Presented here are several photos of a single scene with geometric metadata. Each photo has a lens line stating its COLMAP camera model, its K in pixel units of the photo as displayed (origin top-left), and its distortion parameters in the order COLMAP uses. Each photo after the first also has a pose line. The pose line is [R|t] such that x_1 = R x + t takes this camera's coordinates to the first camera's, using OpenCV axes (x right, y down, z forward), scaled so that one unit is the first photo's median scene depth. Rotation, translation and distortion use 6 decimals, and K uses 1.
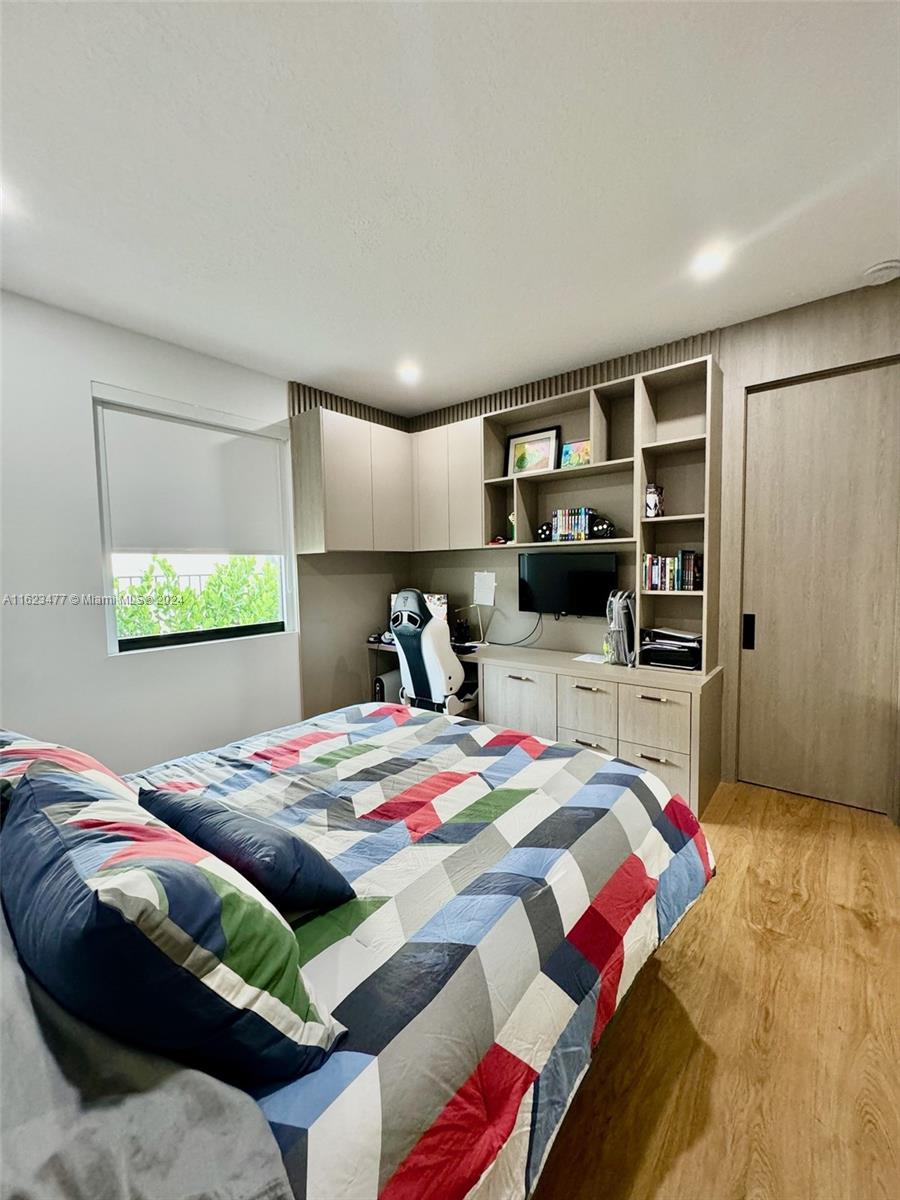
lens RADIAL K [[476.7, 0, 454.3], [0, 476.7, 599.2], [0, 0, 1]] dist [0.001455, 0.000128]
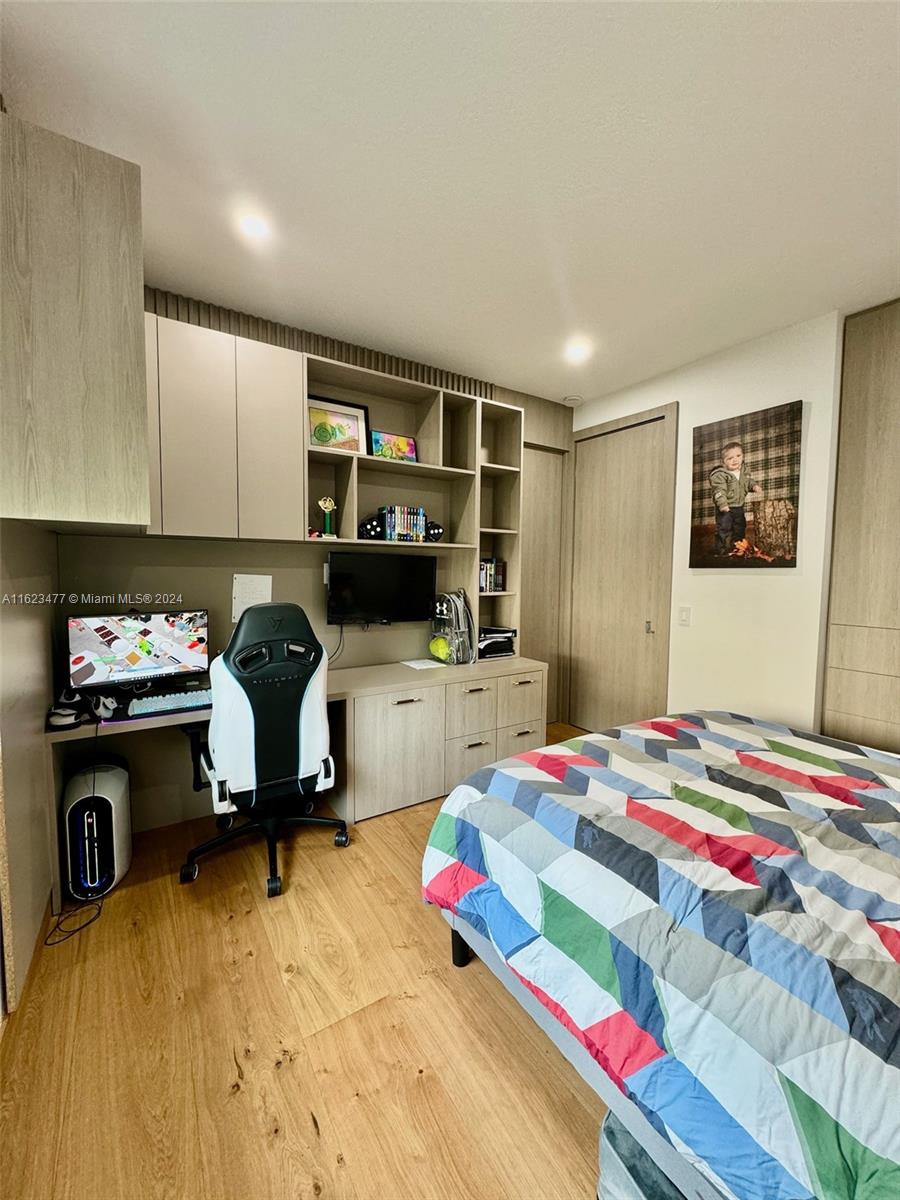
lens RADIAL K [[476.7, 0, 454.3], [0, 476.7, 599.2], [0, 0, 1]] dist [0.001455, 0.000128]
pose [[0.299703, -0.039396, 0.953219, -0.694011], [0.048687, 0.998477, 0.025959, -0.035135], [-0.952790, 0.038630, 0.301164, 0.727323]]
